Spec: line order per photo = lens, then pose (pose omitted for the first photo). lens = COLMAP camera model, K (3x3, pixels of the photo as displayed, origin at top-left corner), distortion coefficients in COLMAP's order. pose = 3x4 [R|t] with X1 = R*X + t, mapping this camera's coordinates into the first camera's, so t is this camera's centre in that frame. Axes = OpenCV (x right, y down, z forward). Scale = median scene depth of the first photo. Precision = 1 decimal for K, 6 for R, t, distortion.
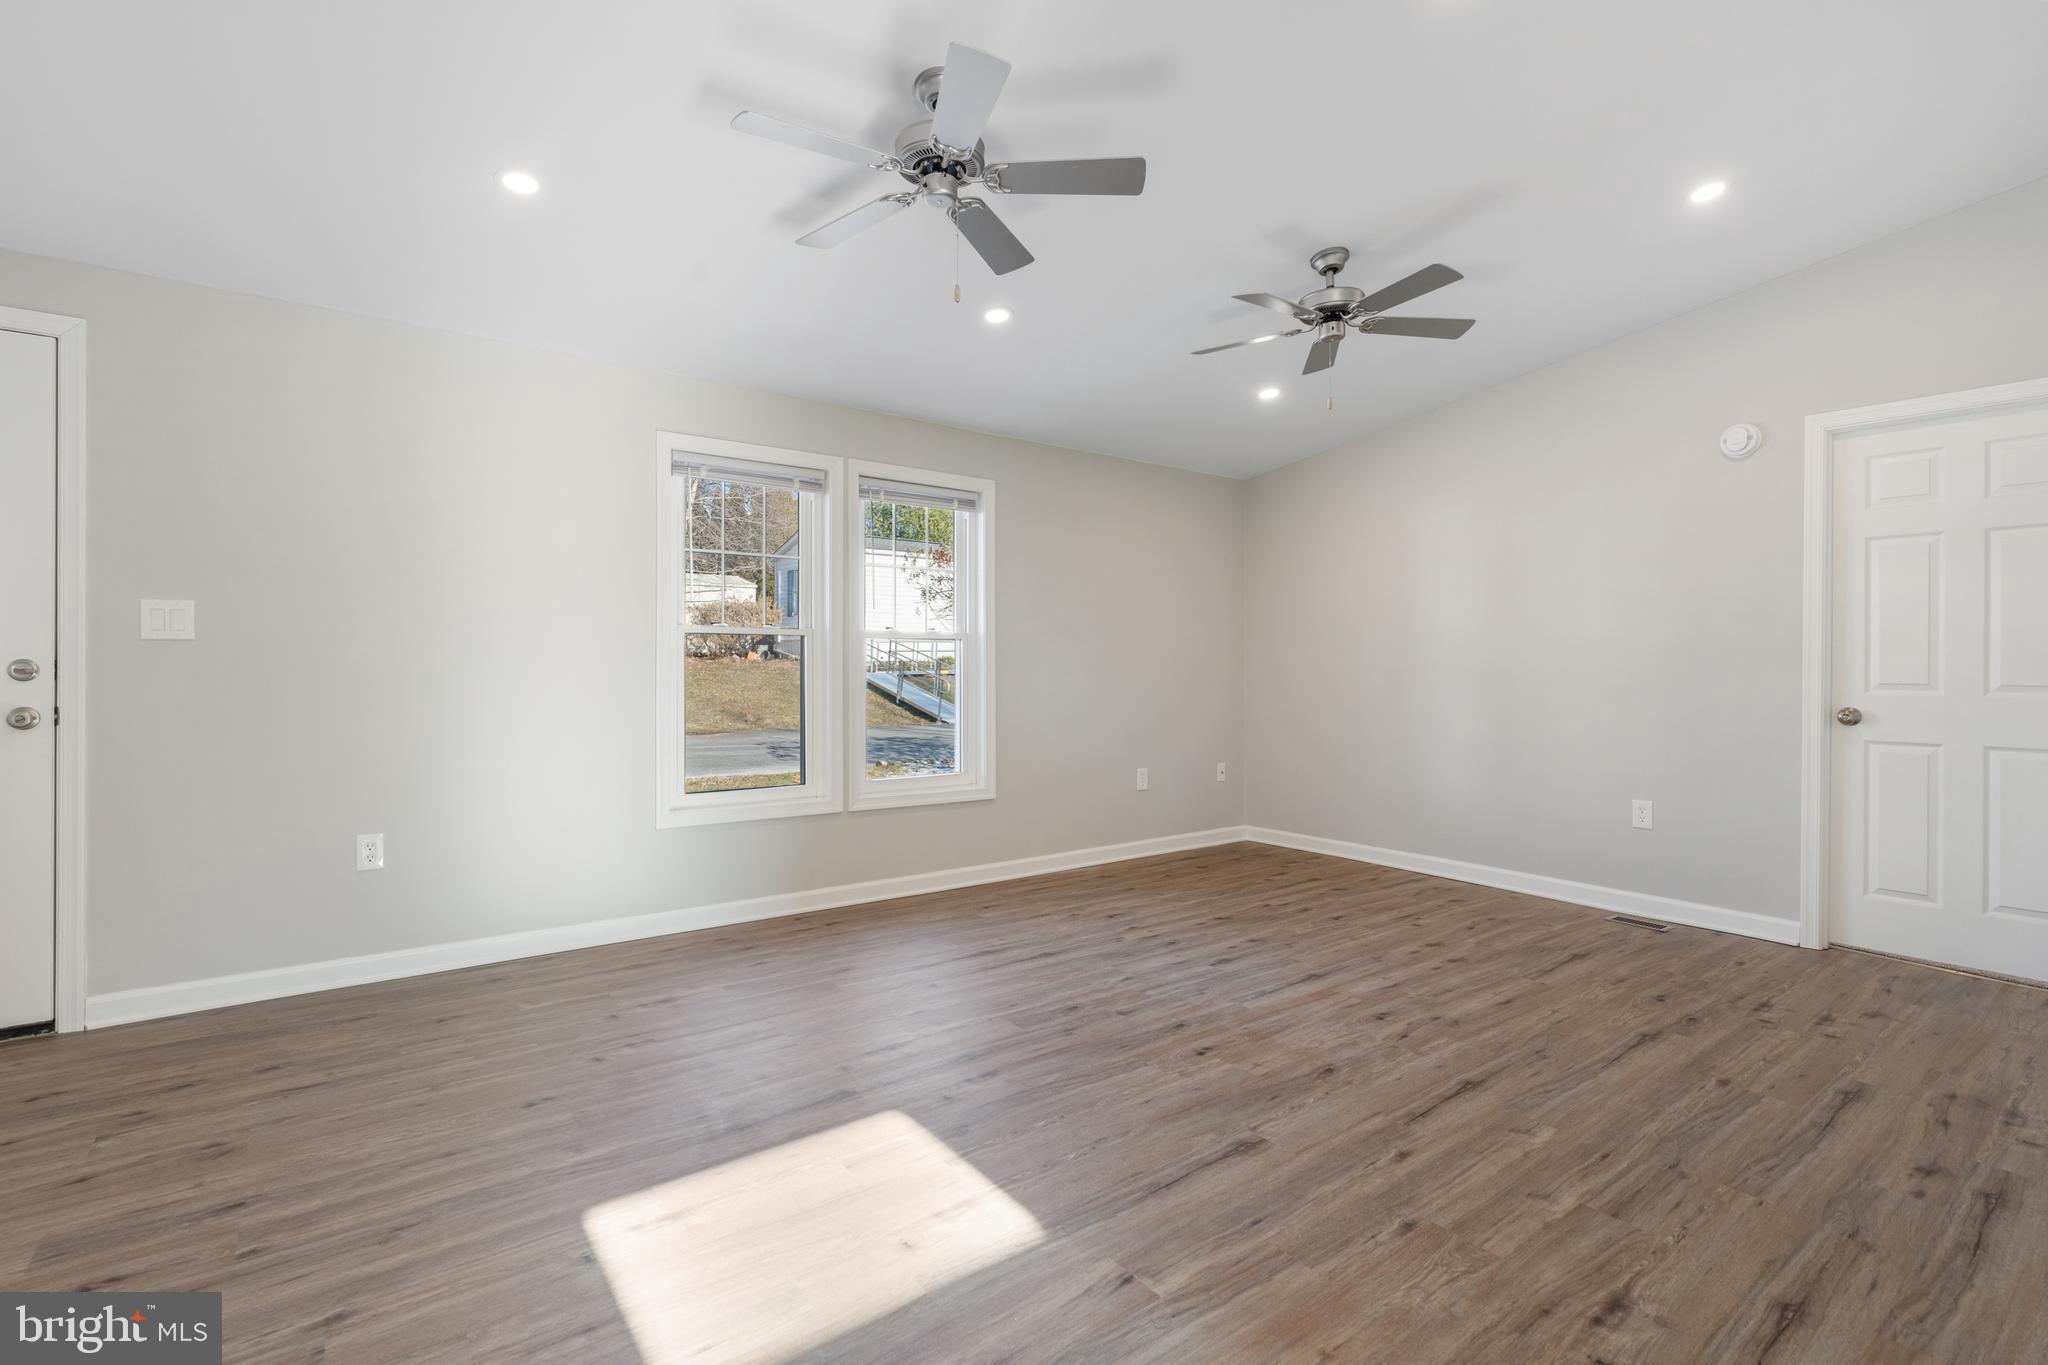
lens RADIAL K [[951.4, 0, 1024.0], [0, 951.4, 682.5], [0, 0, 1]] dist [-0.000957, -0.000352]
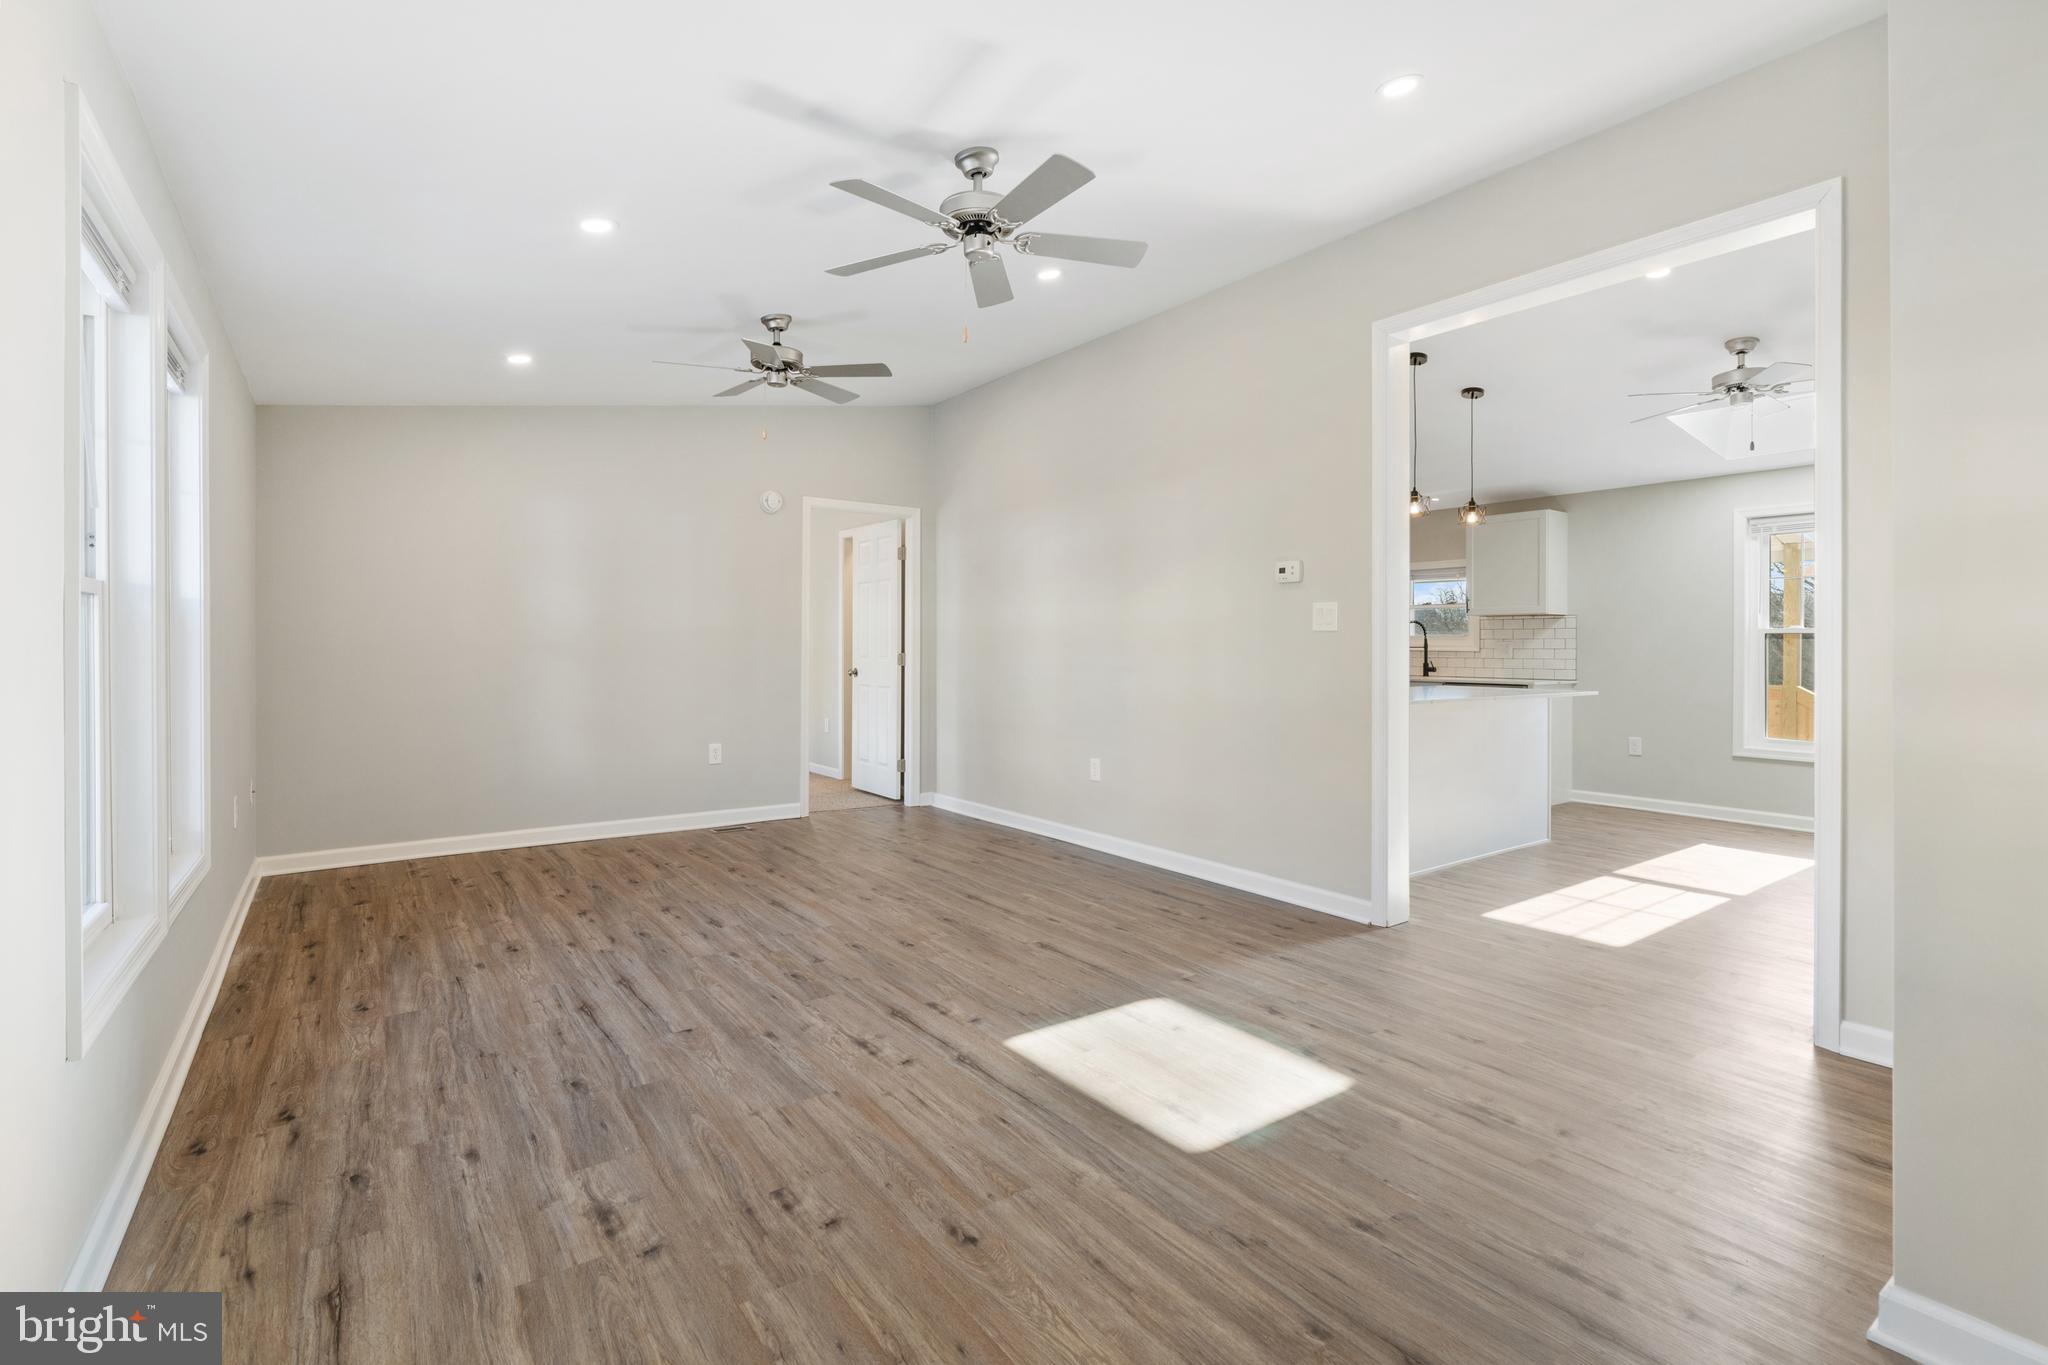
lens RADIAL K [[922.4, 0, 1022.1], [0, 922.4, 674.4], [0, 0, 1]] dist [-0.001346, -0.000105]
pose [[0.009525, -0.033698, 0.999387, -1.035201], [0.014079, 0.999337, 0.033562, -0.026432], [-0.999856, 0.013751, 0.009993, 0.788747]]
